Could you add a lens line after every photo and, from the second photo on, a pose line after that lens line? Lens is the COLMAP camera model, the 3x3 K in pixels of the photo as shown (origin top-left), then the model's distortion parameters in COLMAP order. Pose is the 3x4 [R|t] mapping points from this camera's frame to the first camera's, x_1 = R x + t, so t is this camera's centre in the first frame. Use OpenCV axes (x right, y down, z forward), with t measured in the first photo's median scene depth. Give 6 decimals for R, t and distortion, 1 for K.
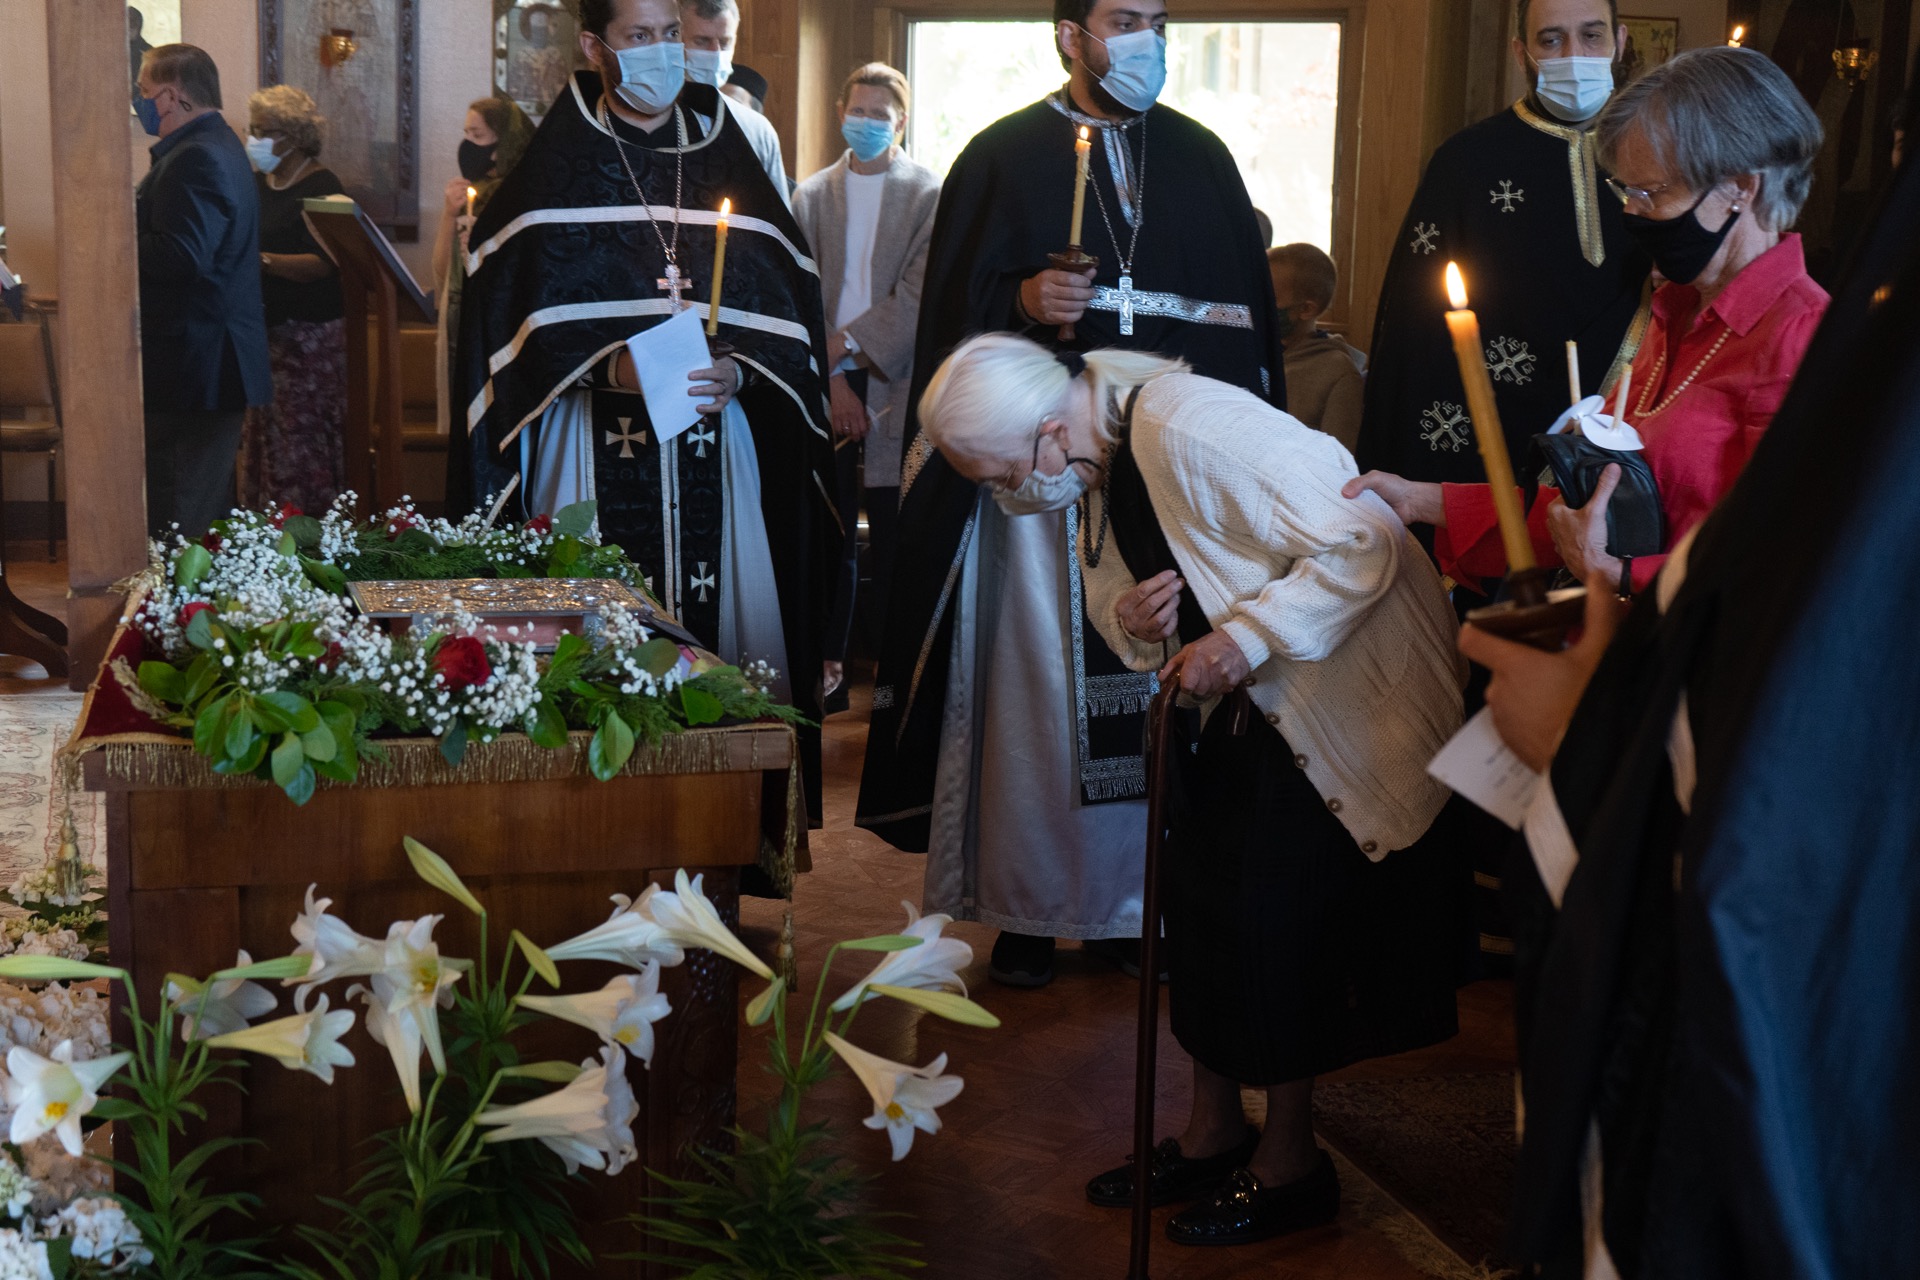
lens RADIAL K [[2635.9, 0, 970.5], [0, 2635.9, 648.0], [0, 0, 1]] dist [0.072956, 0.000000]
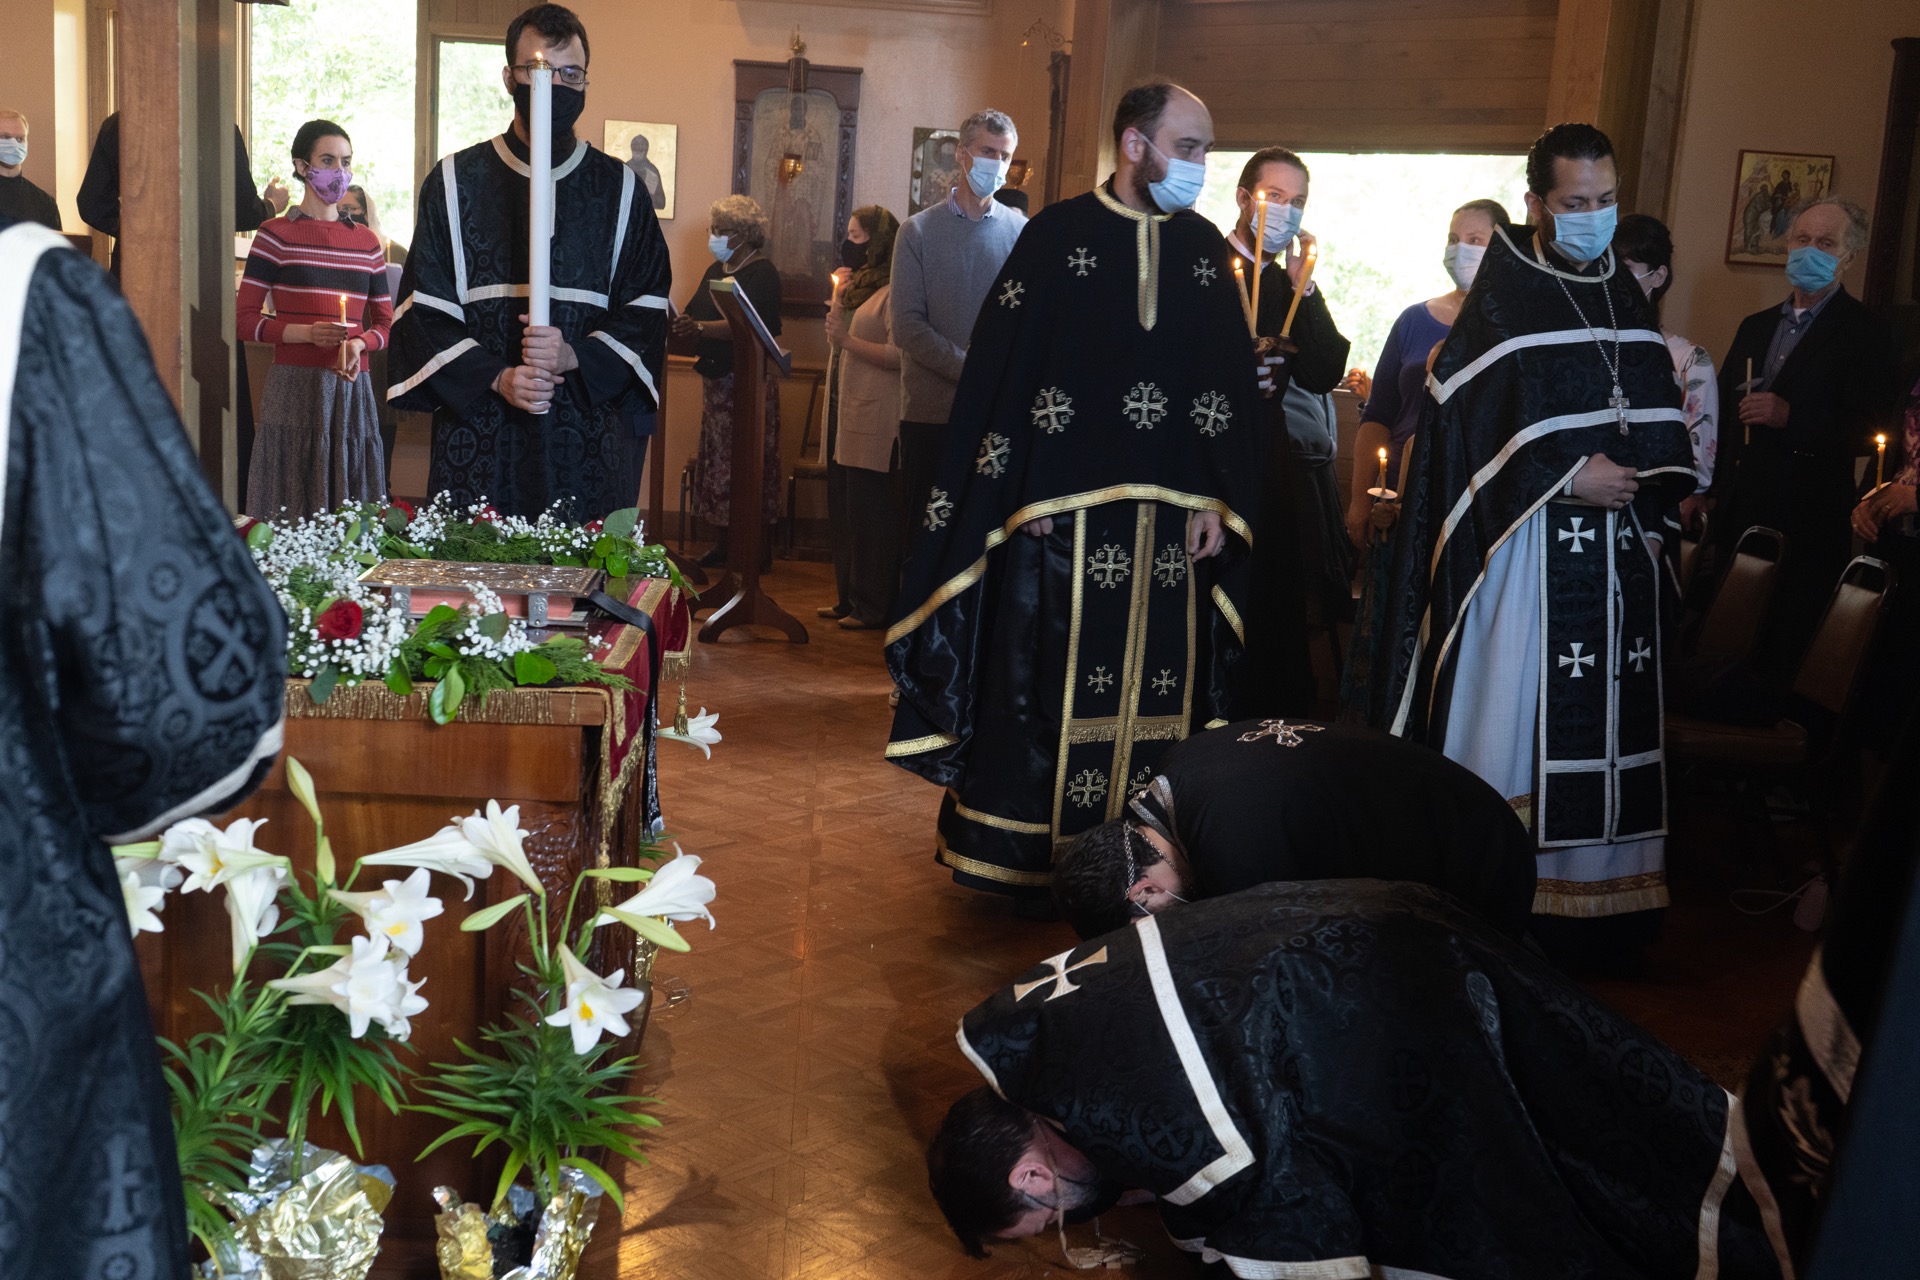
lens RADIAL K [[2078.2, 0, 1003.5], [0, 2078.2, 653.5], [0, 0, 1]] dist [0.013296, 0.000000]
pose [[0.975524, 0.064413, -0.210248, 0.311265], [-0.064779, 0.997886, 0.005152, -0.004575], [0.210135, 0.008593, 0.977635, 0.101628]]
